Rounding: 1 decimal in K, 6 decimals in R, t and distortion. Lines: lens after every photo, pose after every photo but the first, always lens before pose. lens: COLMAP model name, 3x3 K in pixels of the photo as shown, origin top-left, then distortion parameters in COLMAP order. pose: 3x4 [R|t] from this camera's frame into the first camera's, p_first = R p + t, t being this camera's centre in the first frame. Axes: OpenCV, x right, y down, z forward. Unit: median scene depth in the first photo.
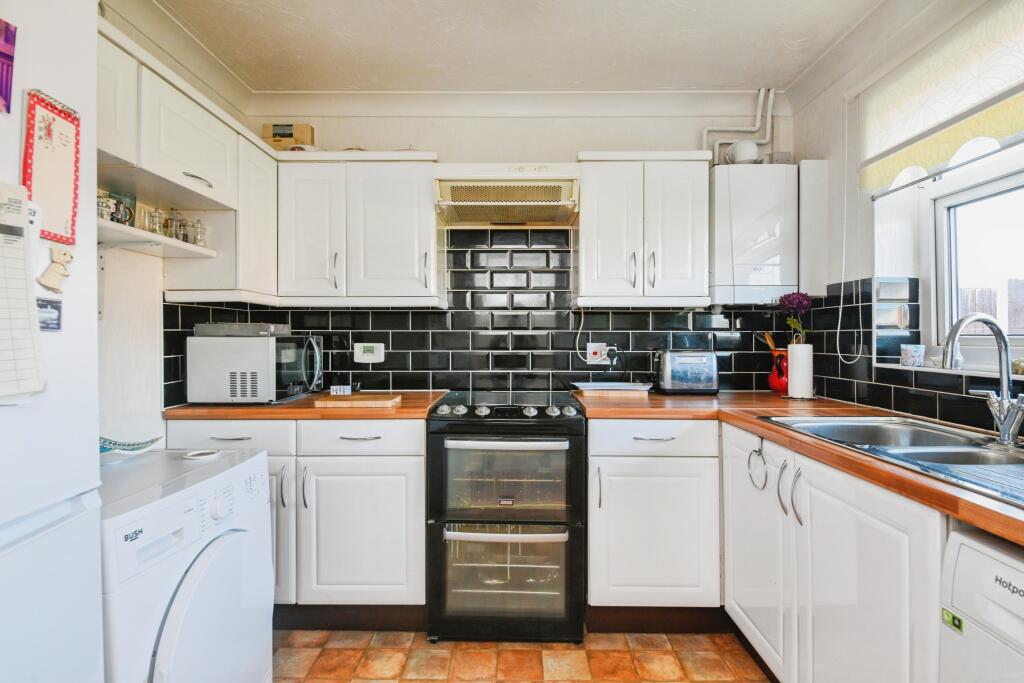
lens RADIAL K [[499.2, 0, 510.8], [0, 499.2, 334.5], [0, 0, 1]] dist [0.033314, -0.038297]
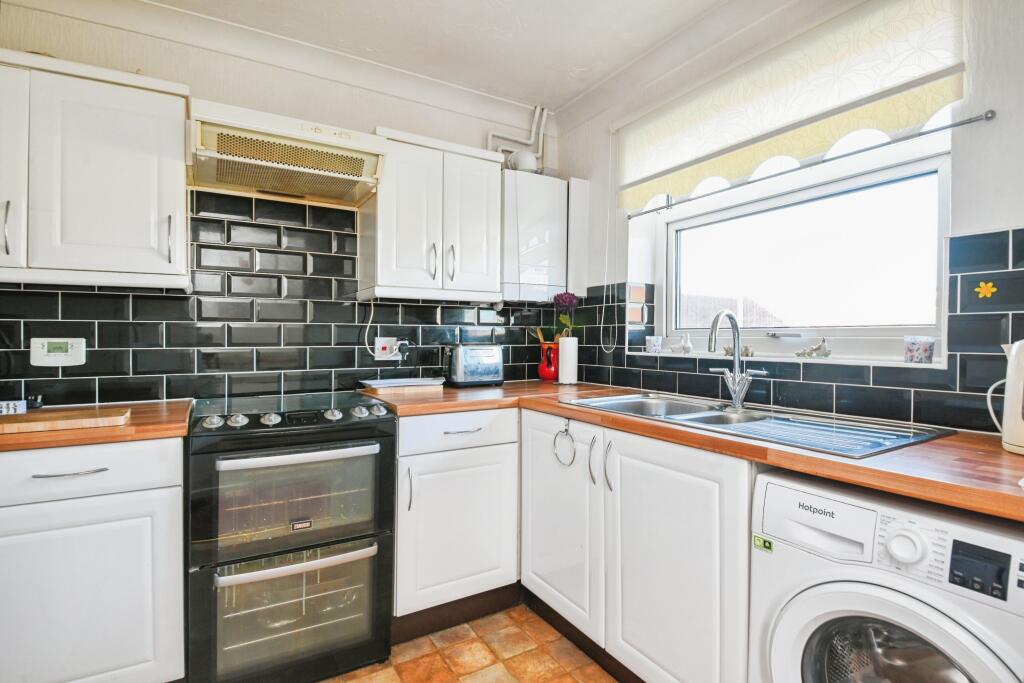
lens RADIAL K [[497.2, 0, 512.0], [0, 497.2, 341.5], [0, 0, 1]] dist [0.042558, -0.048769]
pose [[0.849818, -0.004372, 0.527059, -0.146325], [-0.002303, 0.999925, 0.012007, 0.015828], [-0.527072, -0.011417, 0.849744, 0.100329]]
